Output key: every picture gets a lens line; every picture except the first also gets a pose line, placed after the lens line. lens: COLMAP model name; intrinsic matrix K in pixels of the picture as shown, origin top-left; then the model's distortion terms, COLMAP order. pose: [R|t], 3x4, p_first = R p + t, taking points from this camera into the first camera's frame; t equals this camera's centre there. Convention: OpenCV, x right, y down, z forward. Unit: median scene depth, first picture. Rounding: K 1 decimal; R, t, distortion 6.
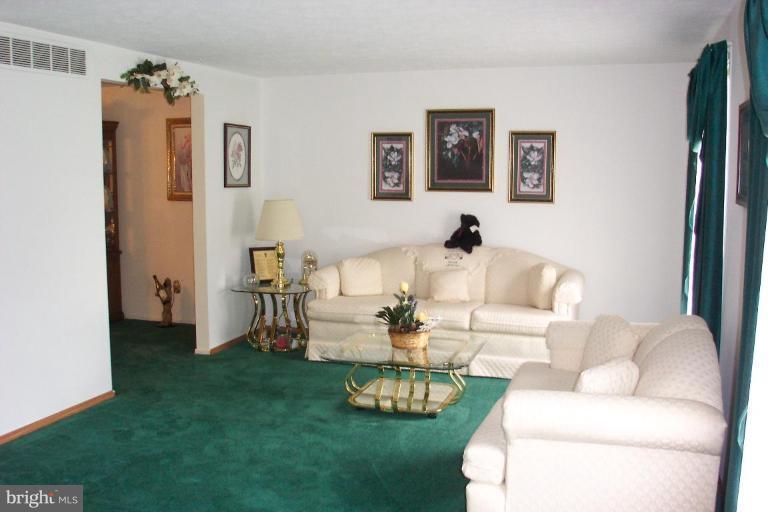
lens RADIAL K [[767.1, 0, 384.0], [0, 767.1, 256.0], [0, 0, 1]] dist [-0.119143, 0.012607]
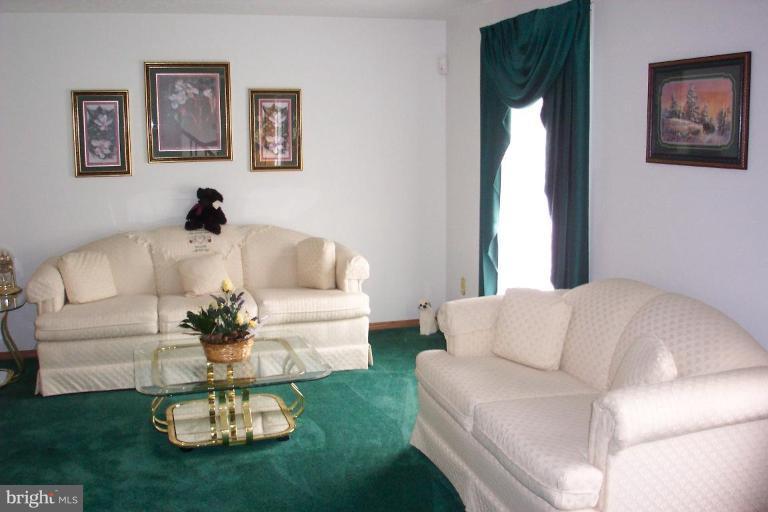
lens RADIAL K [[767.1, 0, 384.0], [0, 767.1, 256.0], [0, 0, 1]] dist [-0.119143, 0.012607]
pose [[0.811047, -0.103940, 0.575672, -0.224440], [0.076253, 0.994476, 0.072127, -0.025922], [-0.579989, -0.014601, 0.814493, 0.207538]]
